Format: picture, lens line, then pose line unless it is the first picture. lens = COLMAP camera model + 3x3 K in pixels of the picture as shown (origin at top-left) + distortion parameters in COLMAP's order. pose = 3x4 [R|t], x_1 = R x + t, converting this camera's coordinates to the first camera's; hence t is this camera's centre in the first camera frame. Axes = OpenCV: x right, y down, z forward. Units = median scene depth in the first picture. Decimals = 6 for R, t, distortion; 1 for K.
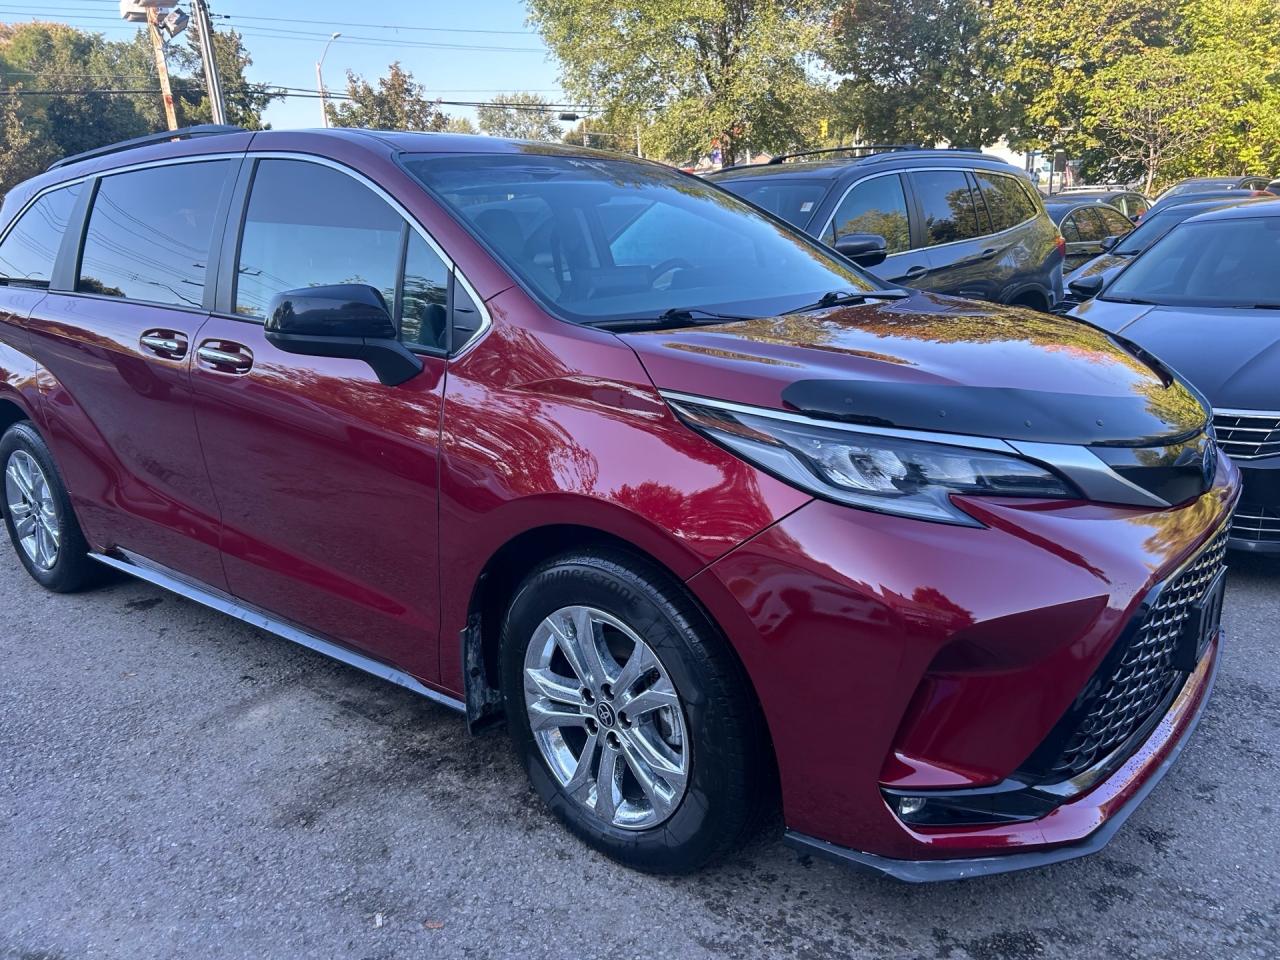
lens RADIAL K [[929.5, 0, 636.2], [0, 929.5, 482.4], [0, 0, 1]] dist [0.034756, -0.038929]
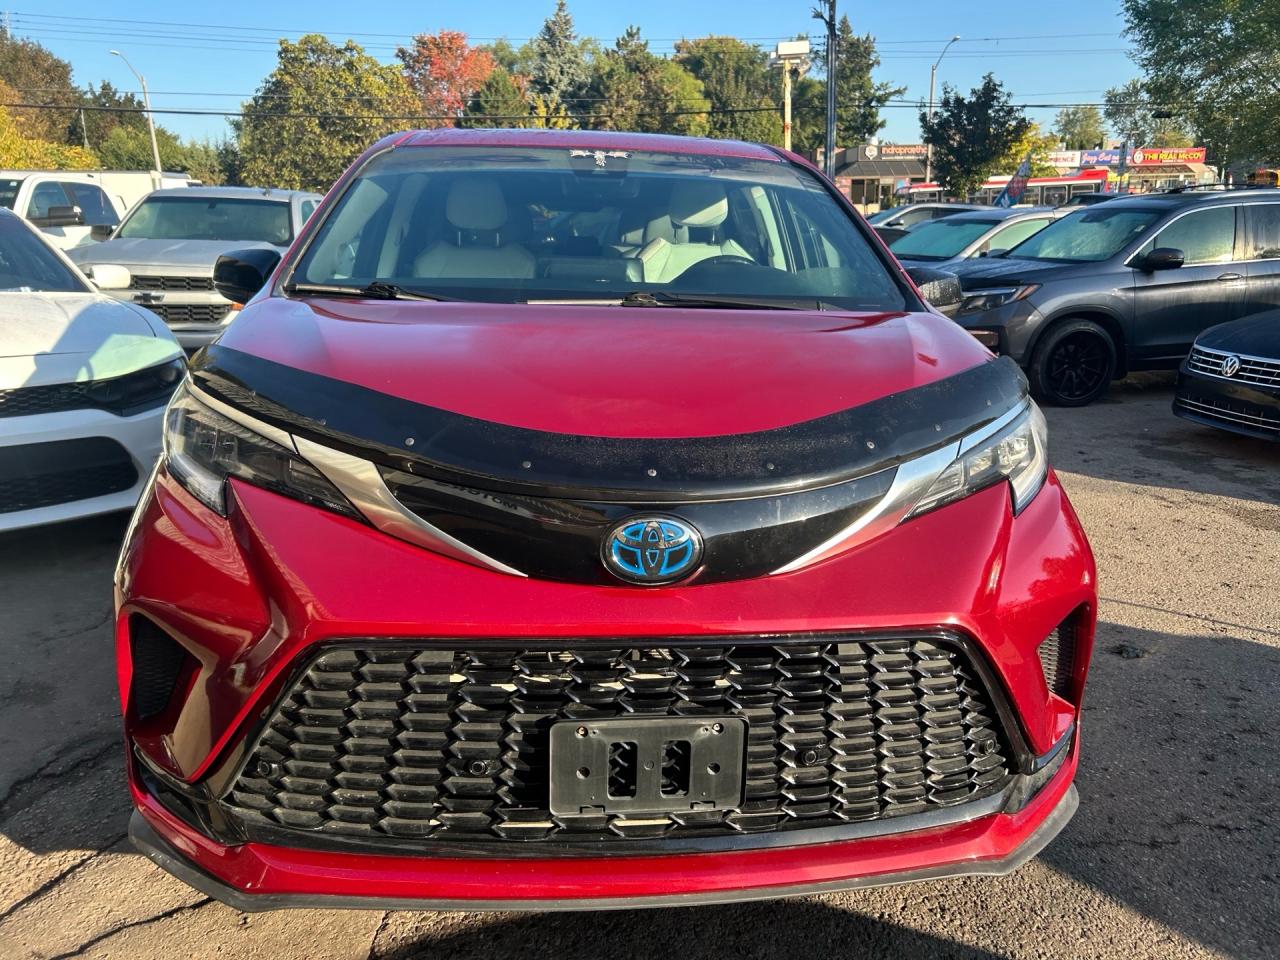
lens RADIAL K [[929.5, 0, 652.4], [0, 929.5, 489.4], [0, 0, 1]] dist [0.034756, -0.038929]
pose [[0.834294, 0.182538, -0.520224, 0.752019], [-0.174068, 0.982546, 0.065603, 0.296988], [0.523119, 0.035822, 0.851506, -1.295171]]
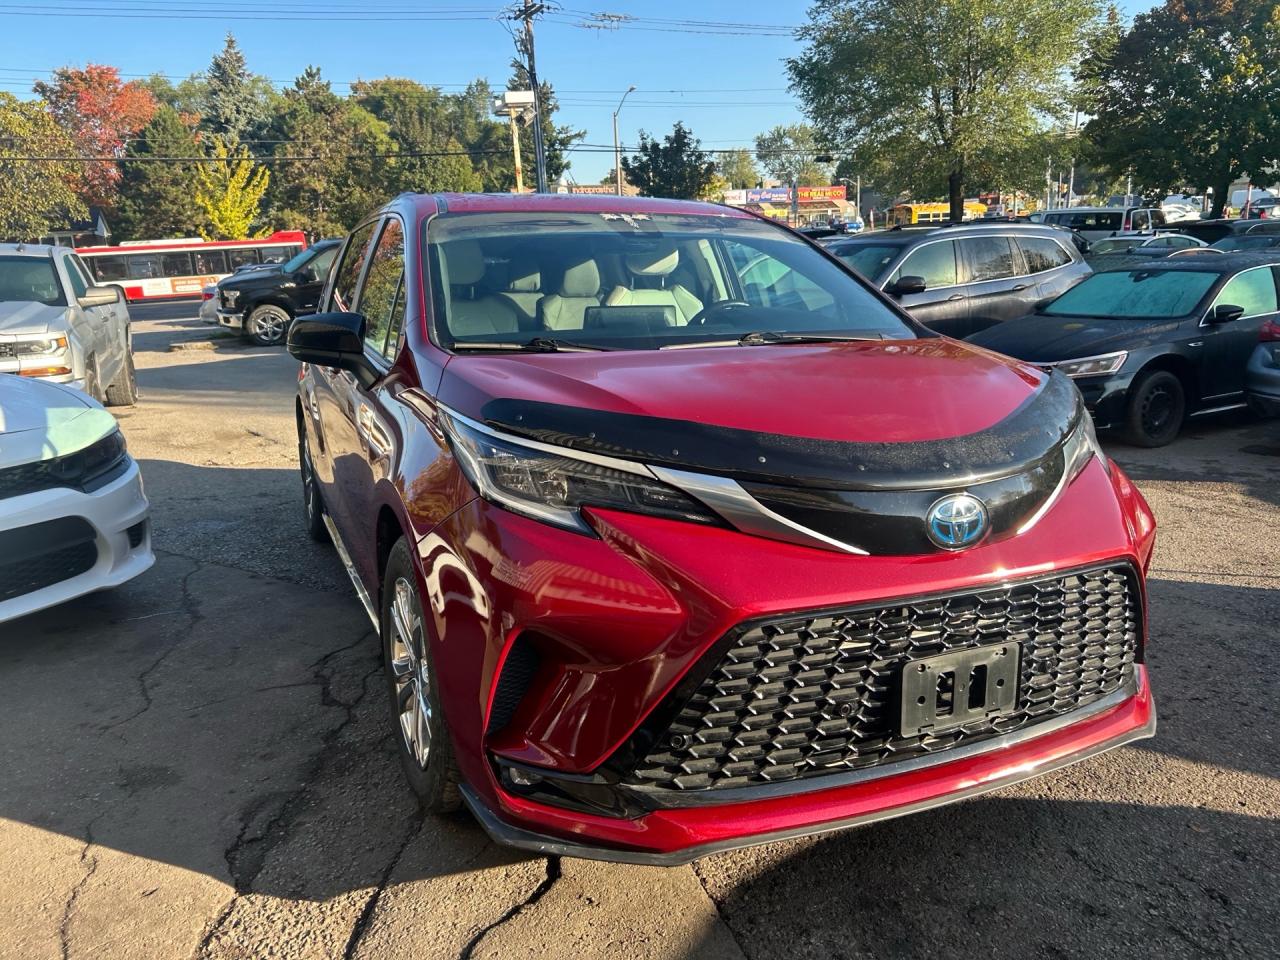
lens RADIAL K [[929.5, 0, 635.0], [0, 929.5, 476.4], [0, 0, 1]] dist [0.034756, -0.038929]
pose [[0.960783, 0.069458, -0.268461, 0.439390], [-0.077635, 0.996782, -0.019952, 0.362726], [0.266211, 0.040012, 0.963084, -1.590654]]
